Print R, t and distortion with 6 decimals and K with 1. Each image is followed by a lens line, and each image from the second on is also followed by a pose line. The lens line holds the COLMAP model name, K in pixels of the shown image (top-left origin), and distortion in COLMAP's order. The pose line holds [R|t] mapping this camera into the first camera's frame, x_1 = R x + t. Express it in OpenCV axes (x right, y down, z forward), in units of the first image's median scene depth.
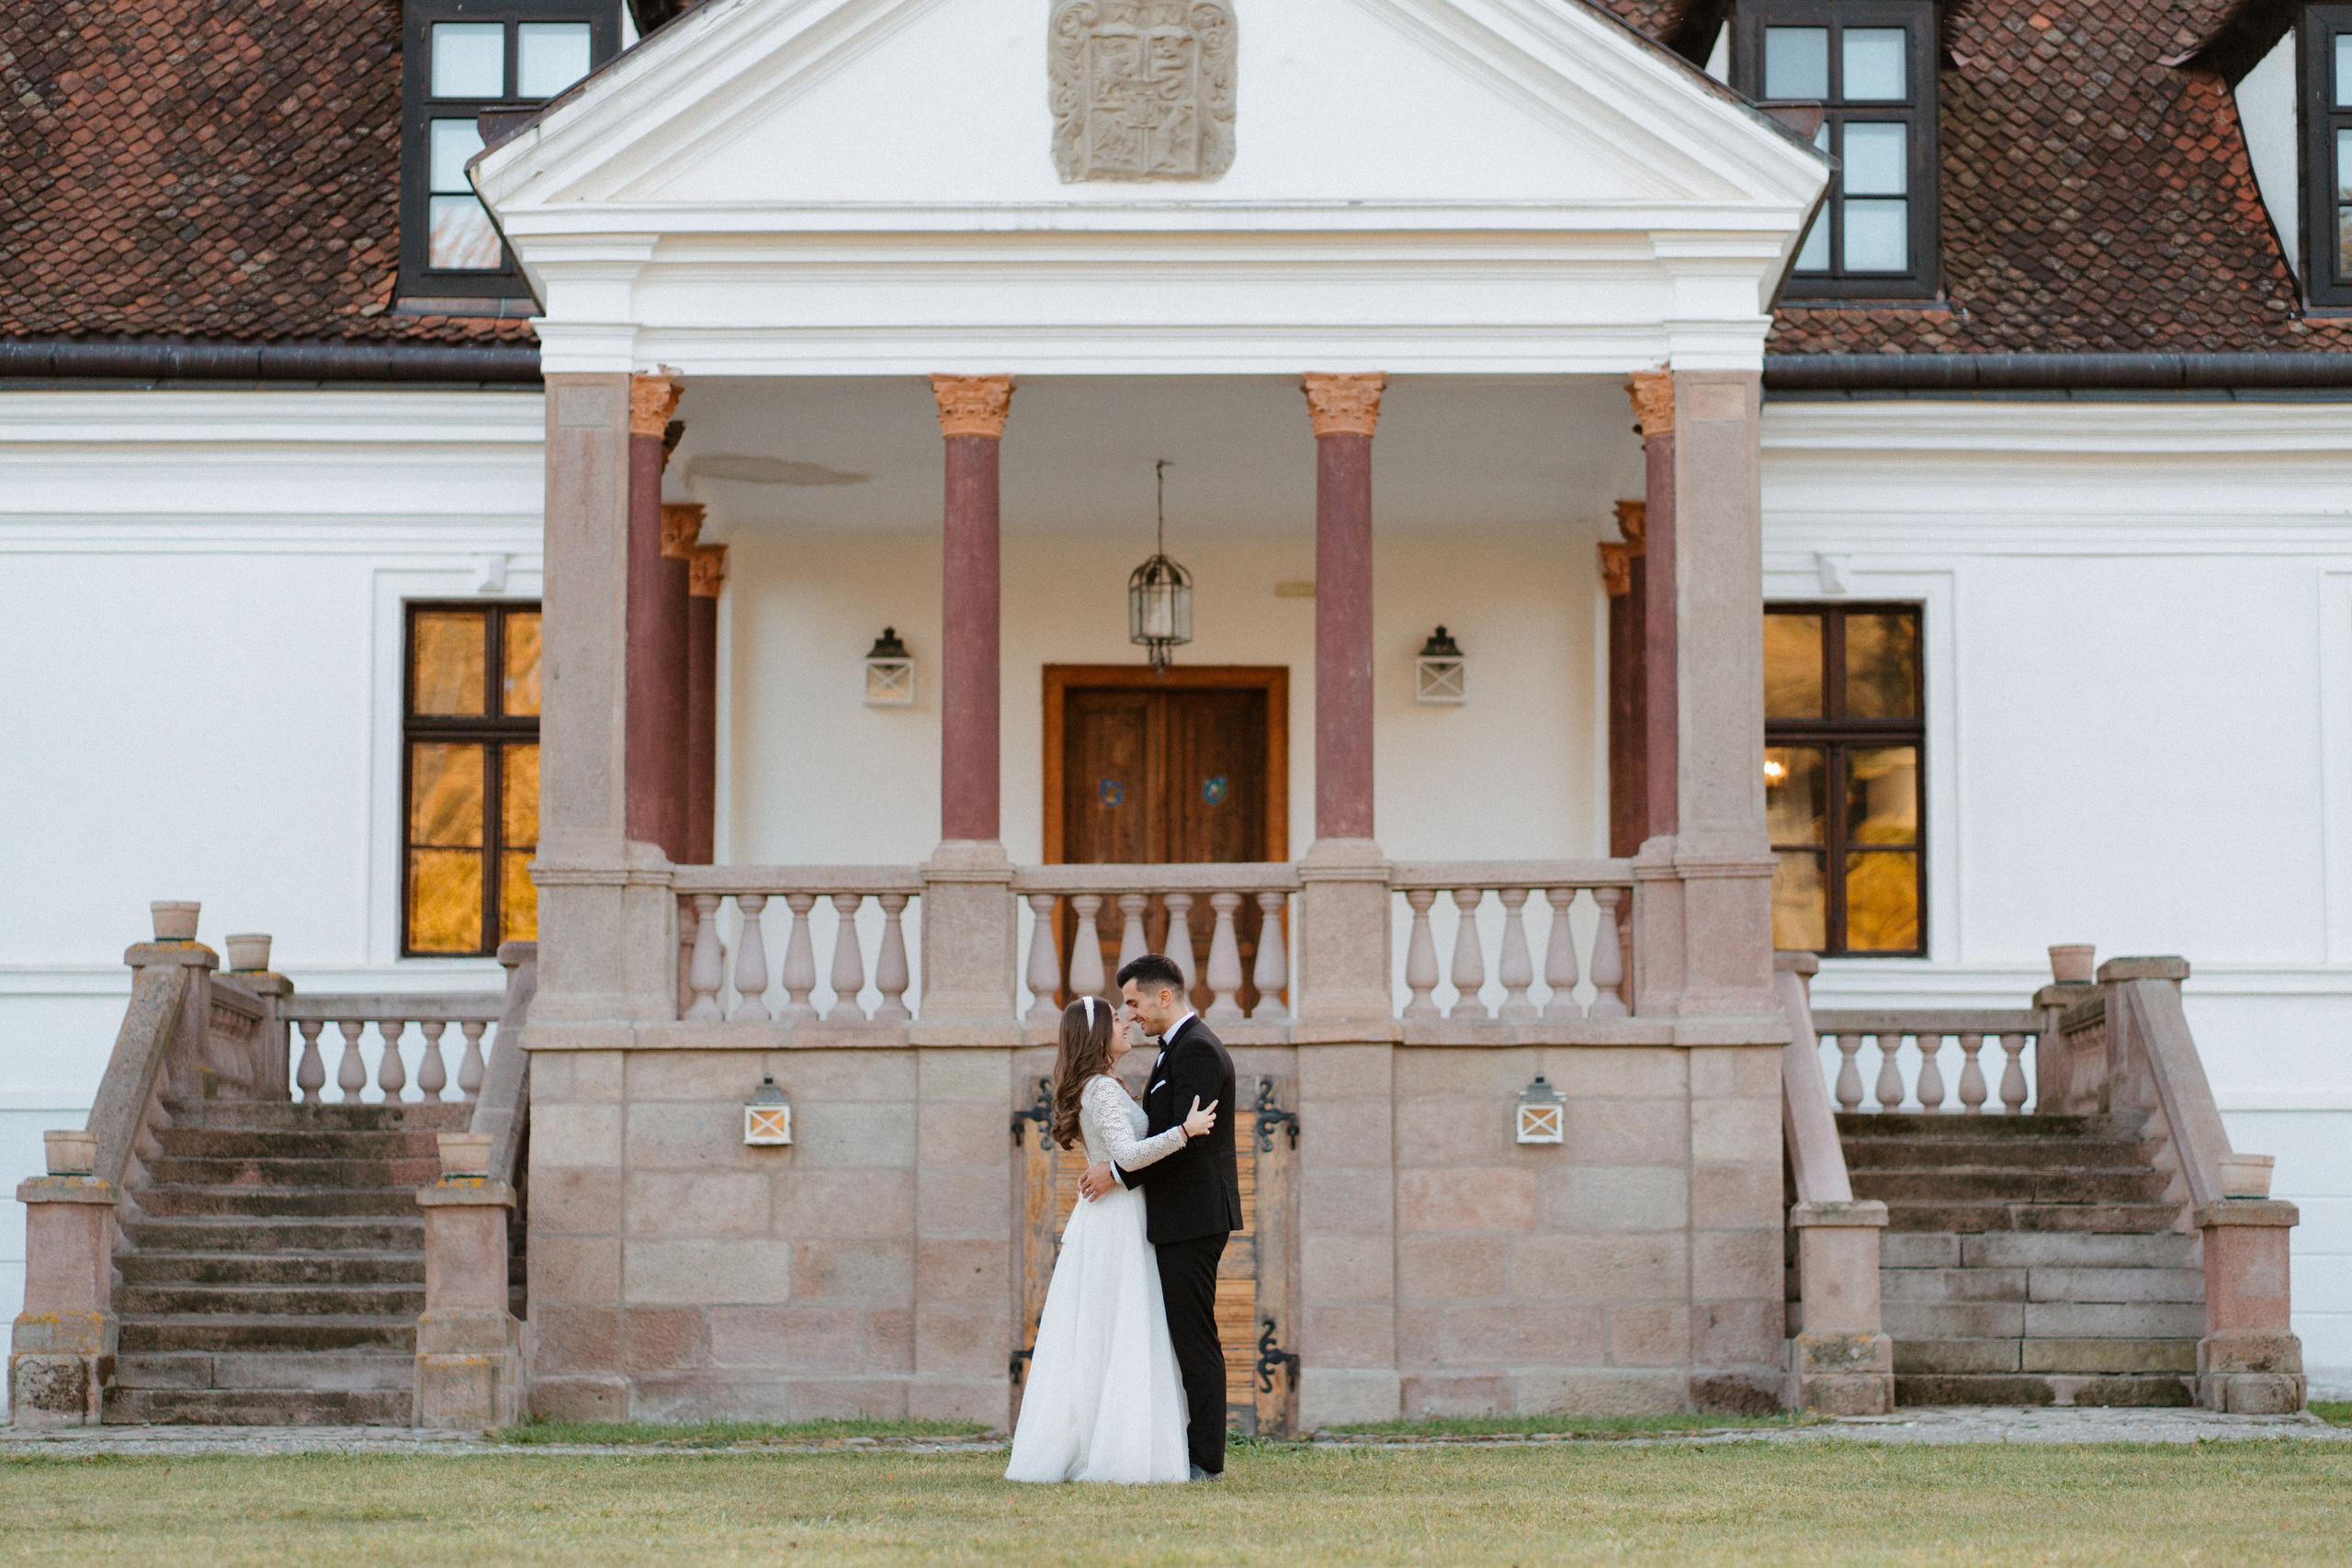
lens RADIAL K [[5470.5, 0, 1176.0], [0, 5470.5, 784.0], [0, 0, 1]] dist [0.033359, -0.317970]
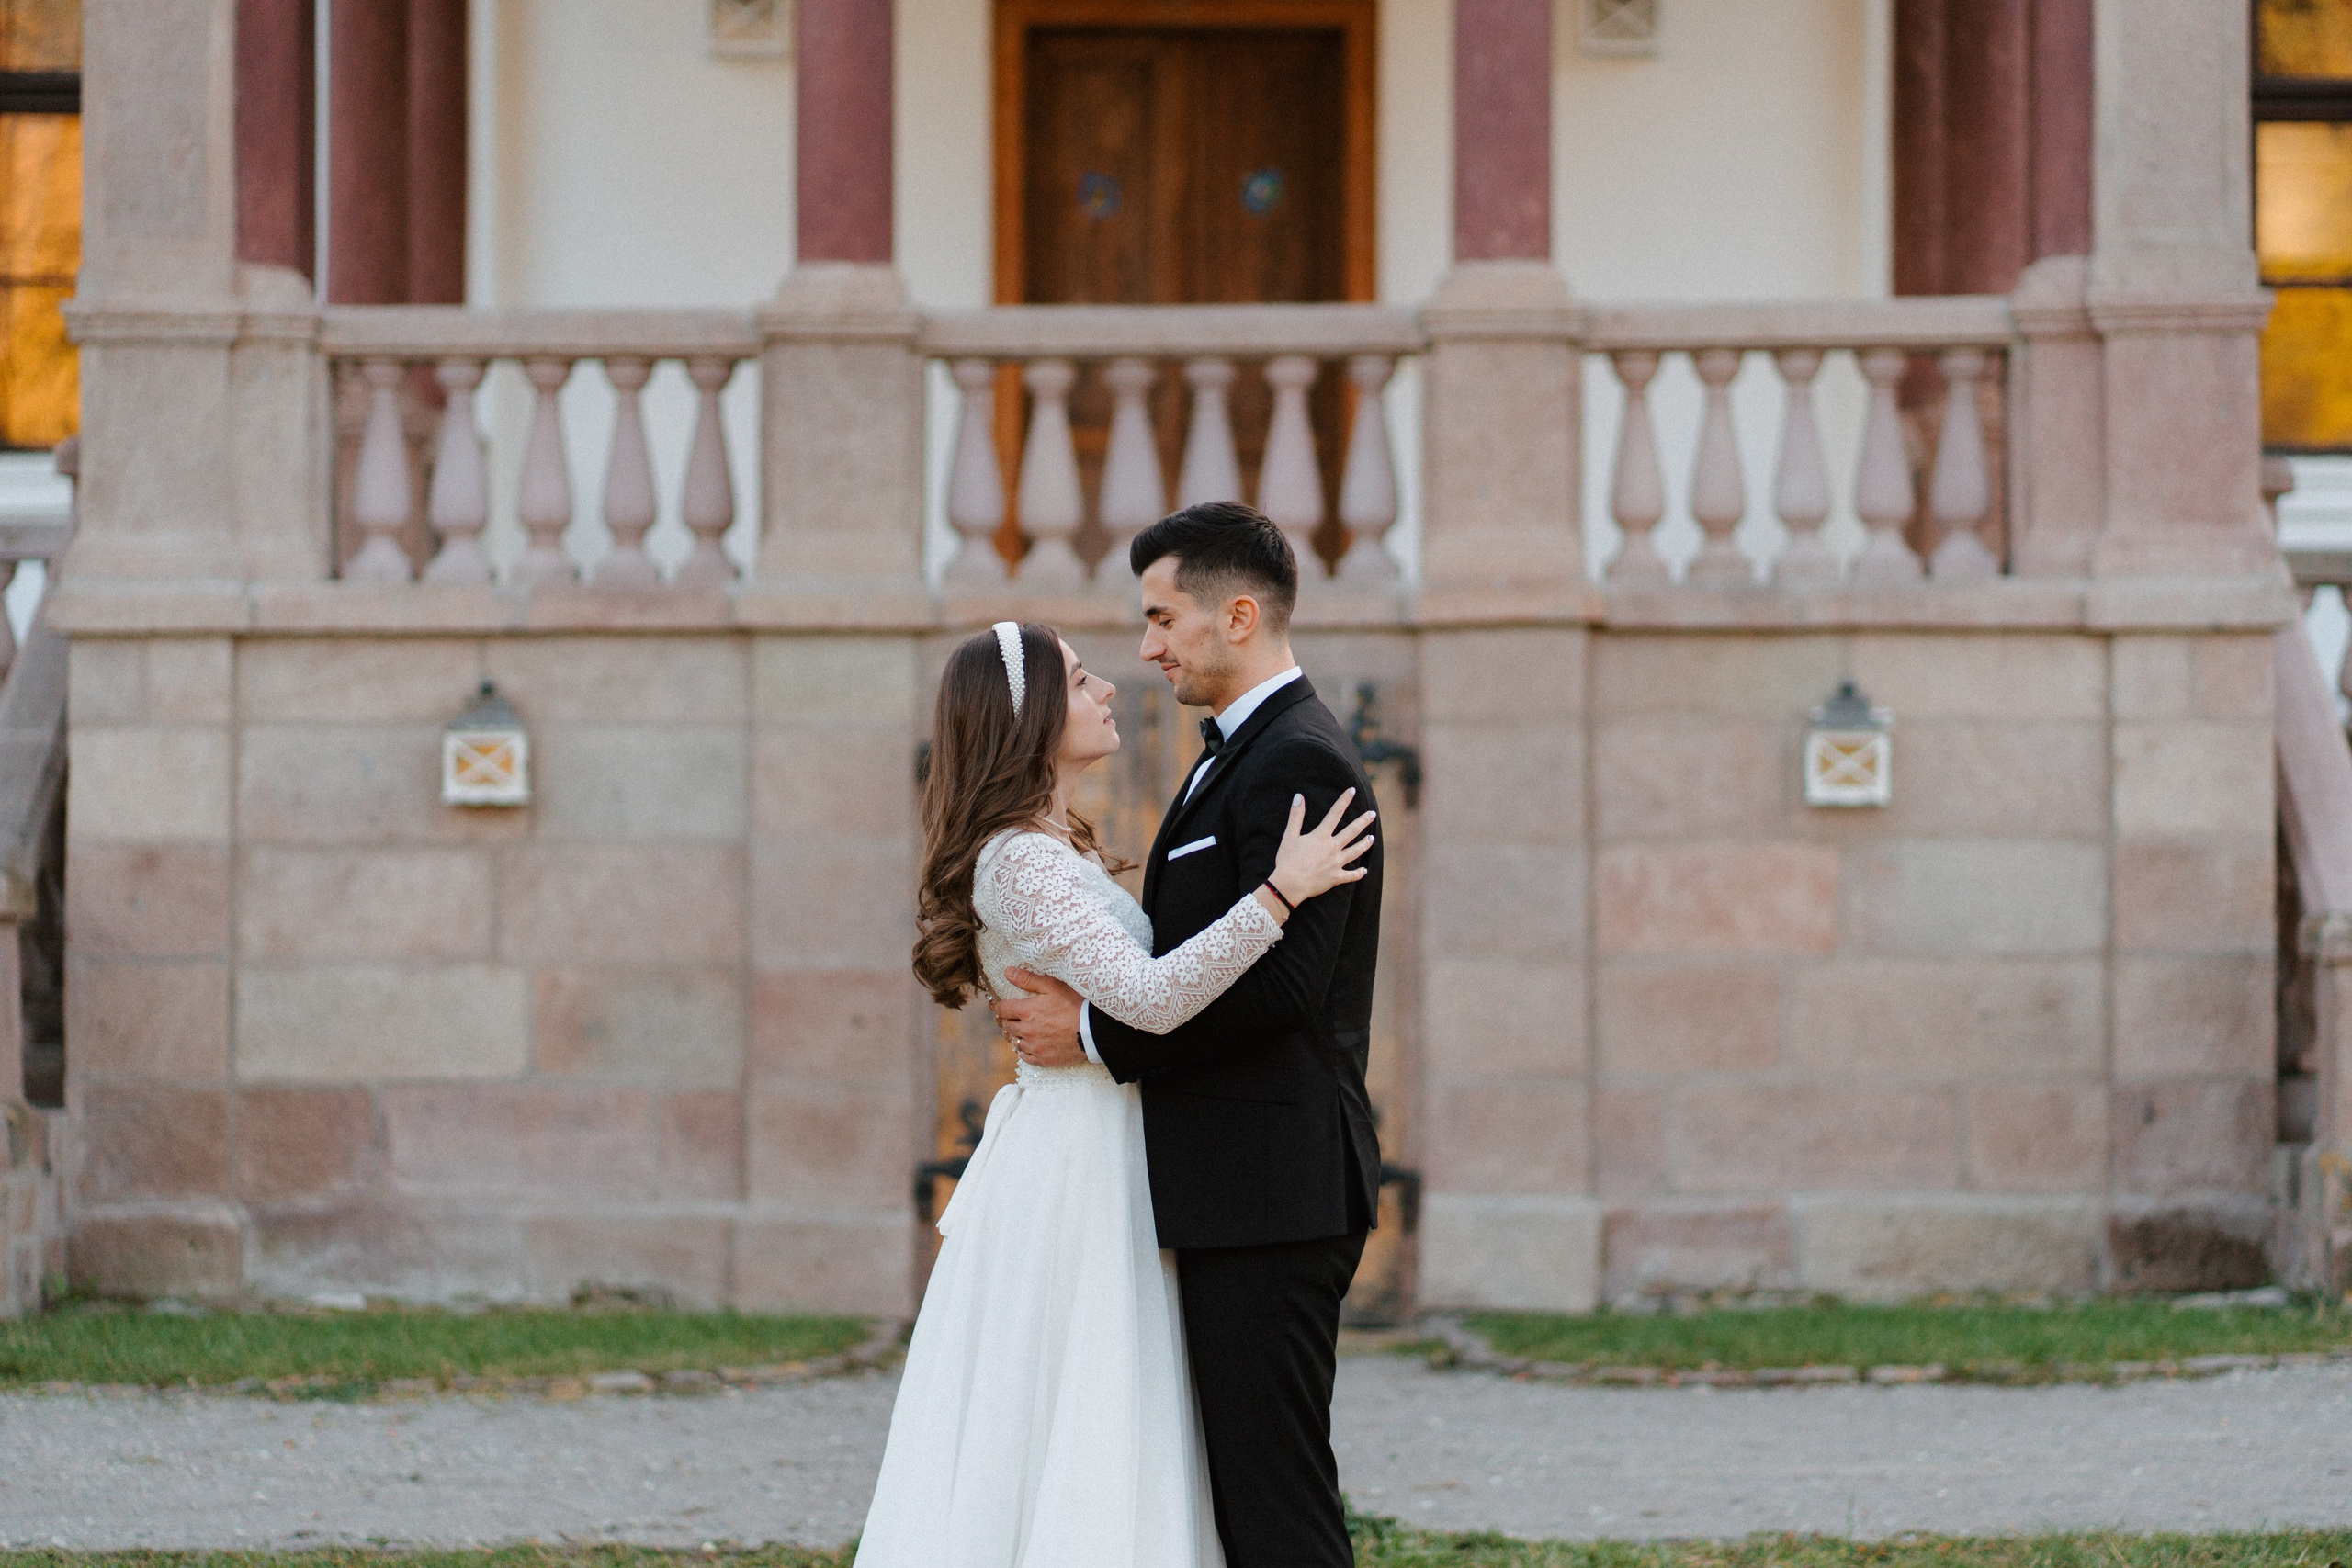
lens RADIAL K [[5470.5, 0, 1176.0], [0, 5470.5, 784.0], [0, 0, 1]] dist [0.033359, -0.317970]
pose [[0.999998, 0.001316, -0.001334, -0.002281], [-0.001176, 0.994964, 0.100223, 0.007029], [0.001459, -0.100221, 0.994964, 0.431740]]
